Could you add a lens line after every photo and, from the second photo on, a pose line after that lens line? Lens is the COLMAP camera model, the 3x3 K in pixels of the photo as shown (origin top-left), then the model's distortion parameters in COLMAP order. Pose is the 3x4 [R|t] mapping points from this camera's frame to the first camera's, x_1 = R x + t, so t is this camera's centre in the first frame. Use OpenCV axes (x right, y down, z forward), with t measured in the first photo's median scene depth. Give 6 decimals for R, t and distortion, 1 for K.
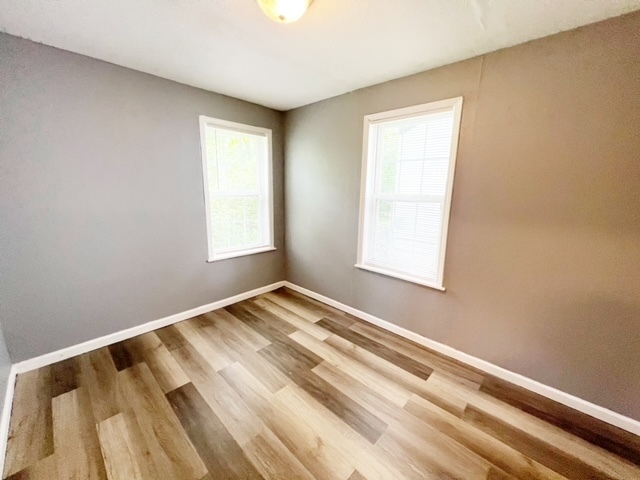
lens RADIAL K [[255.7, 0, 320.2], [0, 255.7, 241.5], [0, 0, 1]] dist [0.000738, 0.000251]
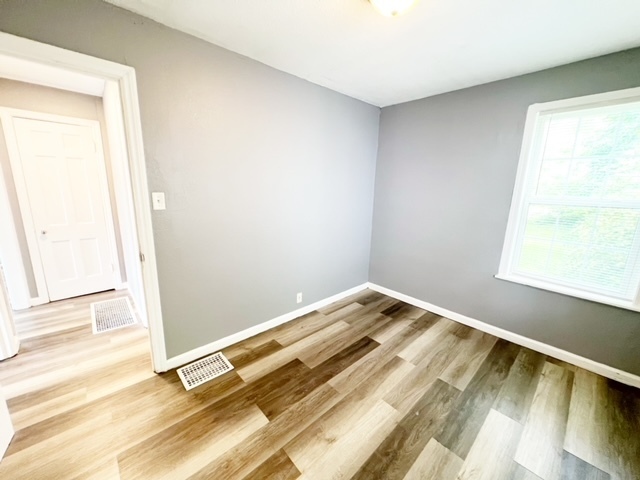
lens RADIAL K [[255.0, 0, 318.7], [0, 255.0, 241.2], [0, 0, 1]] dist [0.001574, 0.000401]
pose [[-0.068256, 0.196466, -0.978132, 0.538608], [-0.226247, 0.951828, 0.206970, -0.101876], [0.971676, 0.235426, -0.020519, 0.515203]]
